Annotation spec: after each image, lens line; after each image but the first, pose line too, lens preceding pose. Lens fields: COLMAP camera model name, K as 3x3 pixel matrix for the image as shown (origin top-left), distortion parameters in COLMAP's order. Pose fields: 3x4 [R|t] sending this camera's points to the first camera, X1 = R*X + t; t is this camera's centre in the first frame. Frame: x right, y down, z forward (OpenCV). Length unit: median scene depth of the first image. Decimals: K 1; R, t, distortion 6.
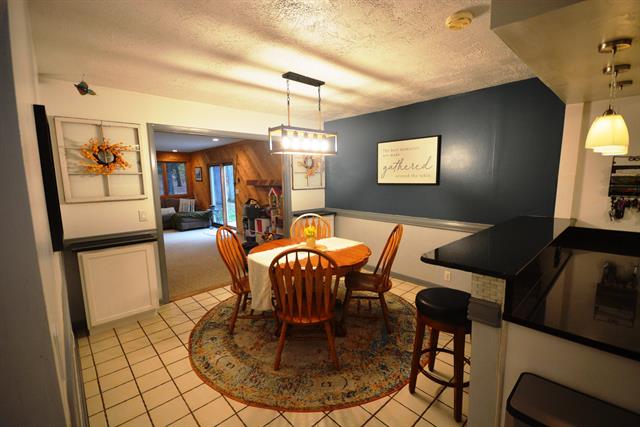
lens RADIAL K [[280.6, 0, 319.6], [0, 280.6, 215.7], [0, 0, 1]] dist [0.008432, -0.010535]
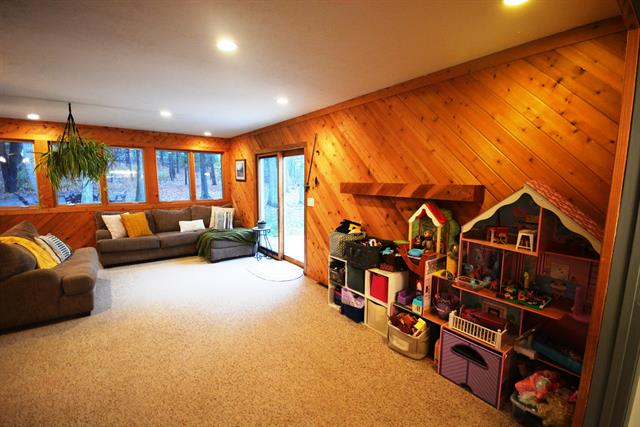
lens RADIAL K [[280.6, 0, 319.9], [0, 280.6, 215.6], [0, 0, 1]] dist [0.008432, -0.010535]
pose [[0.994166, 0.040287, -0.100055, -0.545521], [-0.040829, 0.999160, -0.003375, -0.145644], [0.099835, 0.007441, 0.994976, 1.130235]]
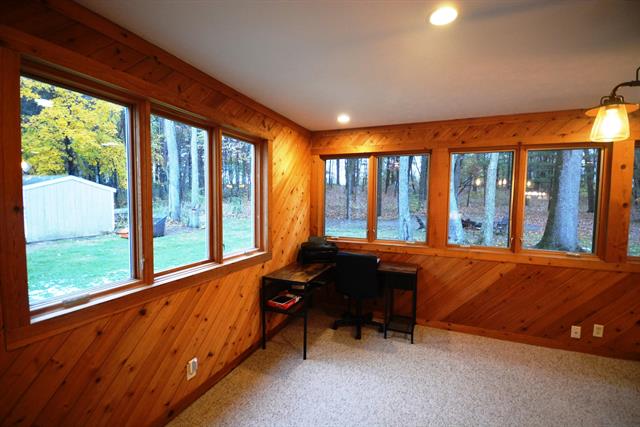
lens RADIAL K [[280.6, 0, 321.4], [0, 280.6, 215.3], [0, 0, 1]] dist [0.008432, -0.010535]
pose [[0.414842, 0.073315, -0.906935, -1.861184], [-0.140870, 0.989905, 0.015587, -0.159029], [0.898923, 0.121294, 0.420982, 1.344560]]
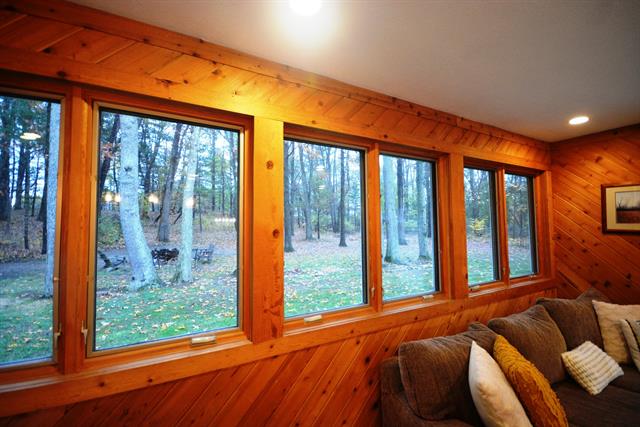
lens RADIAL K [[280.6, 0, 320.2], [0, 280.6, 214.9], [0, 0, 1]] dist [0.008432, -0.010535]
pose [[0.971760, -0.001701, -0.235965, -2.069707], [-0.039182, 0.984929, -0.168461, -0.262370], [0.232696, 0.172950, 0.957048, 2.105607]]
